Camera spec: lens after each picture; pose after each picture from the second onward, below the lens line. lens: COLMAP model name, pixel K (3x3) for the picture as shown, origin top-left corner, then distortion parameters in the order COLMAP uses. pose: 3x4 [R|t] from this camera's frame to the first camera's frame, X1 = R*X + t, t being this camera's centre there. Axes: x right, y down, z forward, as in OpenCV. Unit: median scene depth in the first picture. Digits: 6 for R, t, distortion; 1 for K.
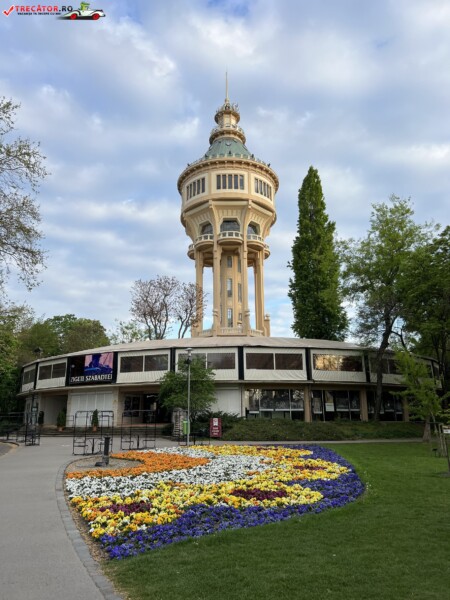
lens RADIAL K [[449.4, 0, 222.4], [0, 449.4, 300.5], [0, 0, 1]] dist [0.071109, -0.066206]
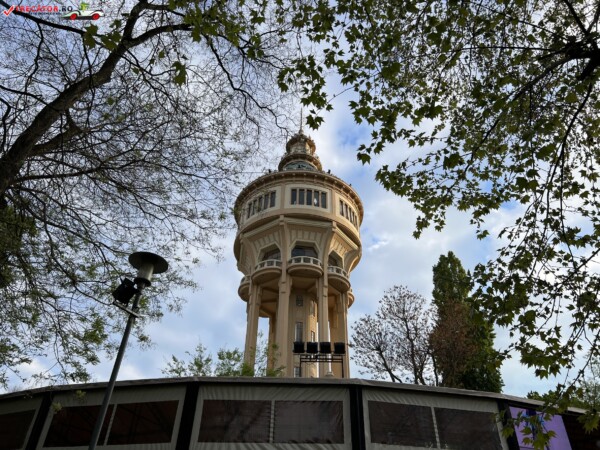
lens RADIAL K [[449.4, 0, 300.0], [0, 449.4, 225.0], [0, 0, 1]] dist [0.071109, -0.066206]
pose [[0.989284, 0.111801, 0.093907, -0.064351], [-0.064596, 0.911941, -0.405204, 0.088914], [-0.130940, 0.394796, 0.909390, 0.330448]]
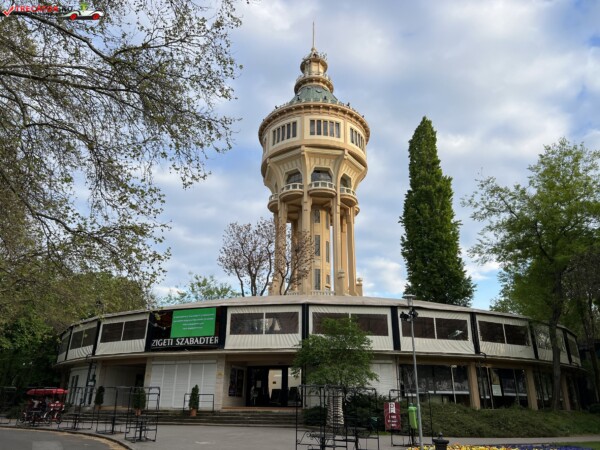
lens RADIAL K [[449.4, 0, 300.0], [0, 449.4, 225.0], [0, 0, 1]] dist [0.071109, -0.066206]
pose [[0.988107, 0.072882, 0.135401, -0.141369], [-0.057137, 0.991518, -0.116736, 0.037283], [-0.142761, 0.107611, 0.983890, 0.140775]]
